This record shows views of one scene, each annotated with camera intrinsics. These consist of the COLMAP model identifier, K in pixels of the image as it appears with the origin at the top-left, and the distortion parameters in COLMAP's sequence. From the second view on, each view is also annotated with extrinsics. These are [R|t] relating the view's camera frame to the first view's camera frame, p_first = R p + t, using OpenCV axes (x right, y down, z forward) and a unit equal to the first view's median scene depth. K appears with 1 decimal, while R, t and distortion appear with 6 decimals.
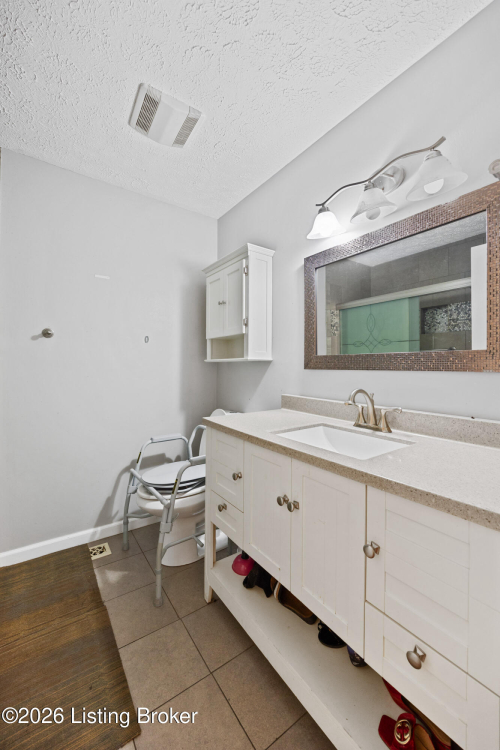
lens RADIAL K [[292.2, 0, 250.0], [0, 292.2, 375.0], [0, 0, 1]] dist [-0.000427, -0.000295]
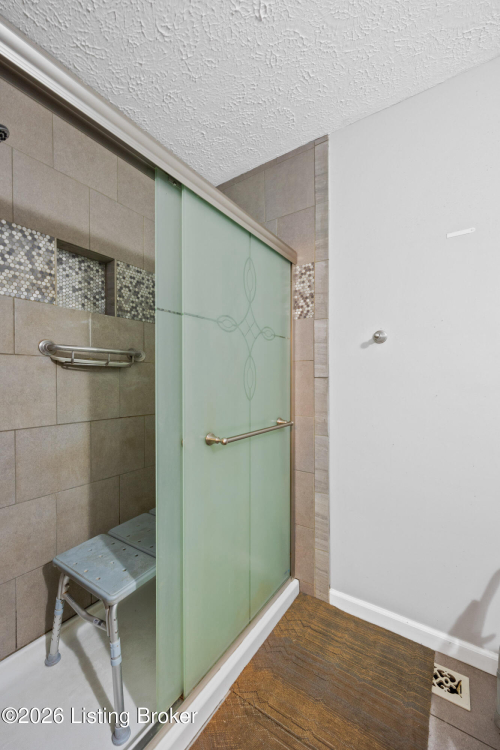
lens RADIAL K [[295.6, 0, 248.2], [0, 295.6, 379.5], [0, 0, 1]] dist [-0.000464, 0.000002]
pose [[0.326890, 0.000063, -0.945063, -0.074254], [-0.030691, 0.999473, -0.010549, -0.014829], [0.944564, 0.032453, 0.326719, 0.398095]]
